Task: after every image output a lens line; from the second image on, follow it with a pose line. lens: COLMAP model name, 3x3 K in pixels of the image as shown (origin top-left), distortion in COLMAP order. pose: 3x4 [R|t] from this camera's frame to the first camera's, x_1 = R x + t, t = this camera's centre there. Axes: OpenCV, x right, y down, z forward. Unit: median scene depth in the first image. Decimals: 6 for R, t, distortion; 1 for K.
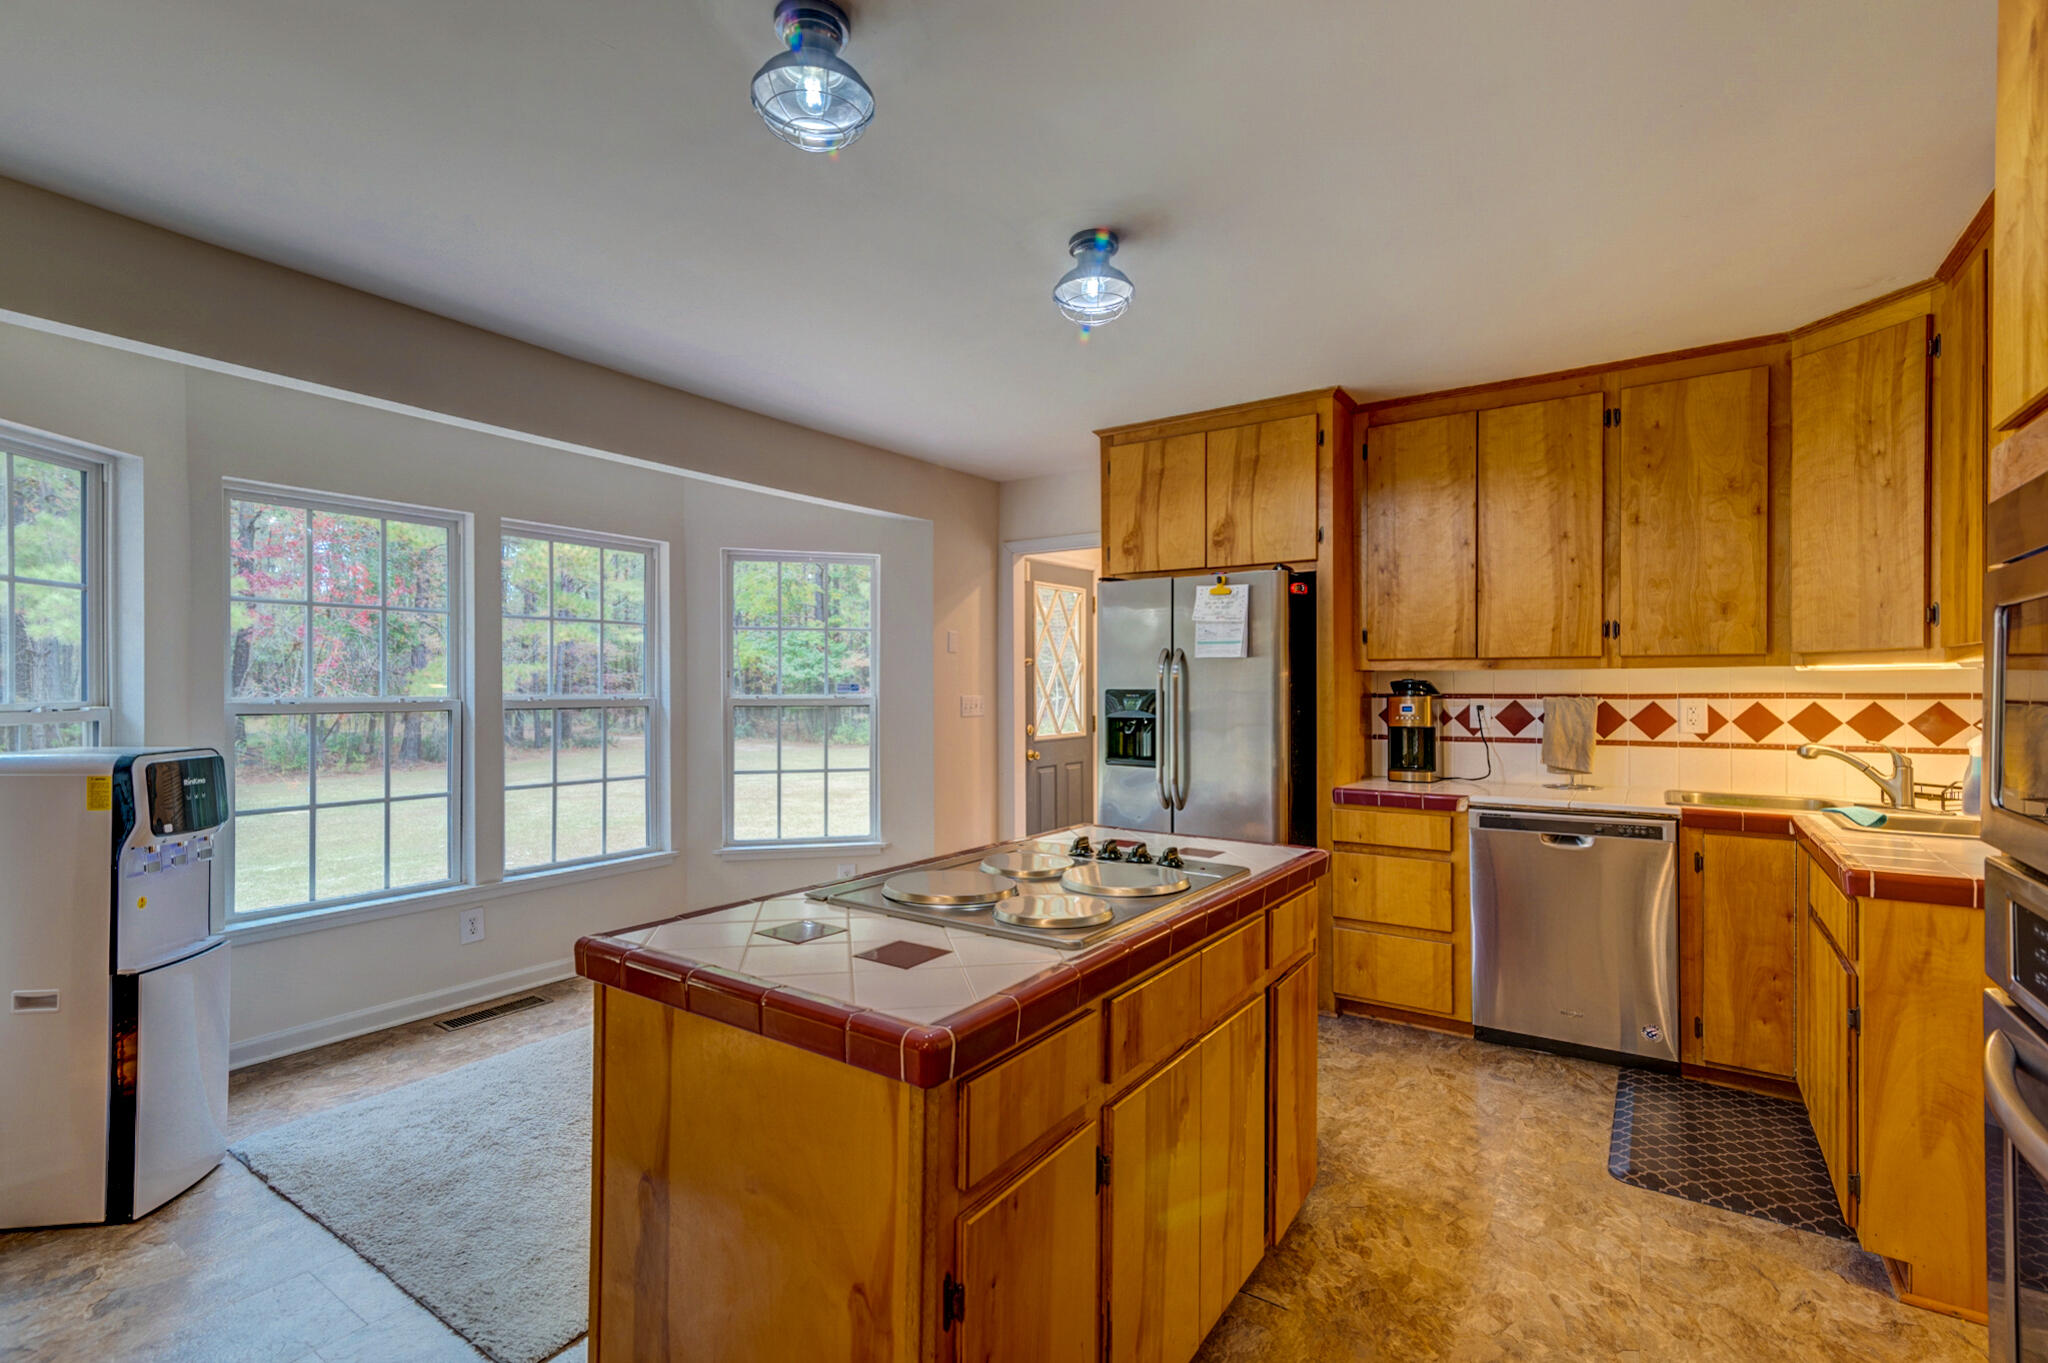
lens RADIAL K [[920.8, 0, 1016.7], [0, 920.8, 686.6], [0, 0, 1]] dist [0.008152, 0.000431]
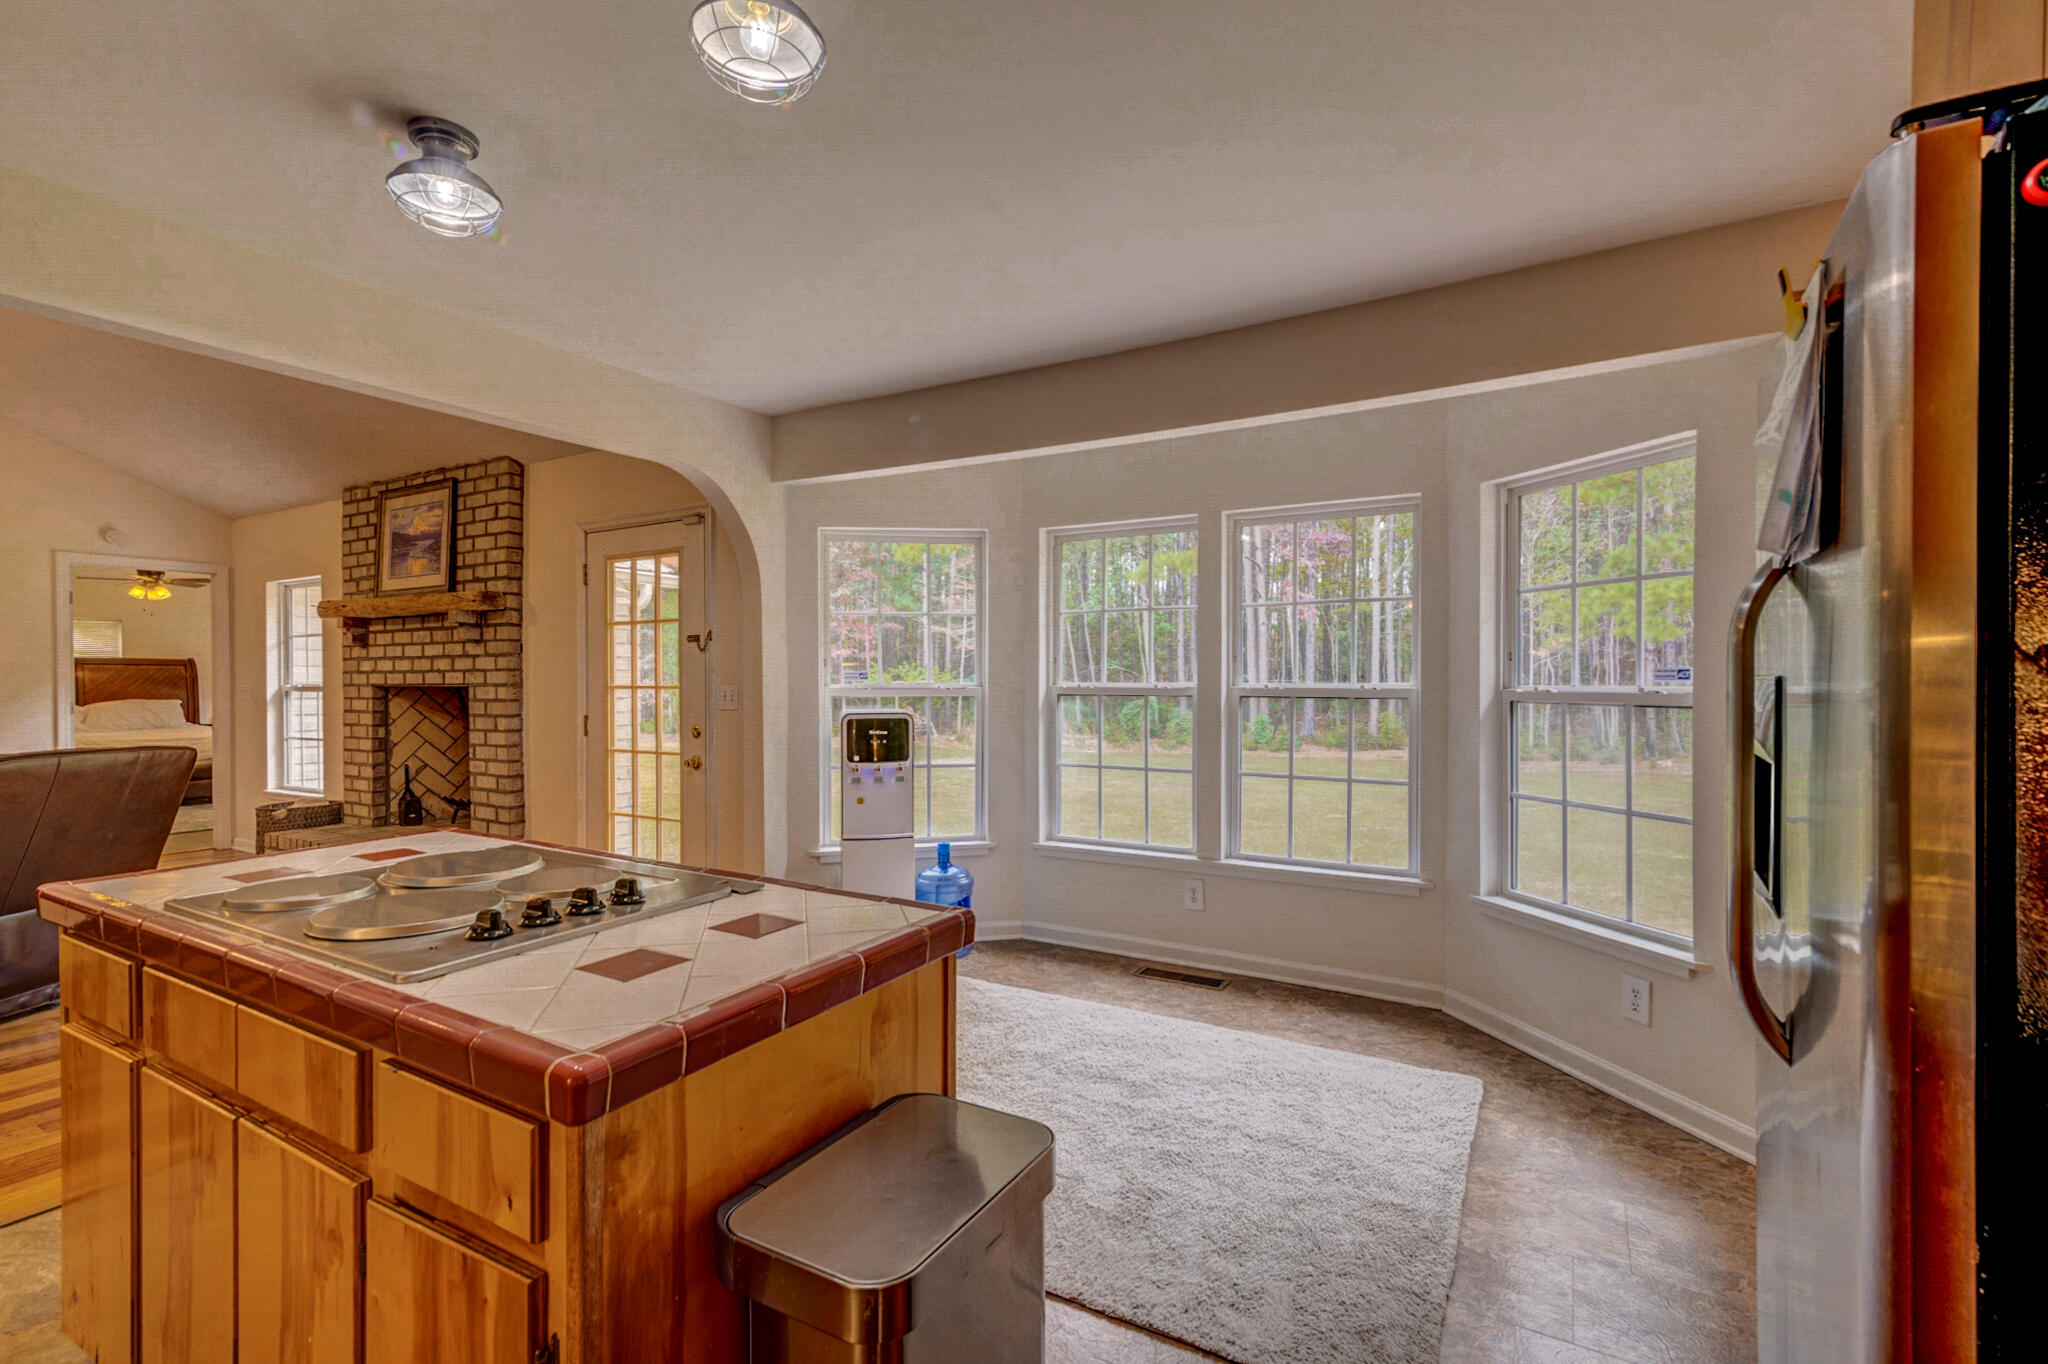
lens RADIAL K [[920.8, 0, 1016.7], [0, 920.8, 687.1], [0, 0, 1]] dist [0.008152, 0.000431]
pose [[0.074828, 0.013795, -0.997101, 0.512217], [0.001297, 0.999902, 0.013932, 0.000528], [0.997196, -0.002336, 0.074803, 0.778903]]
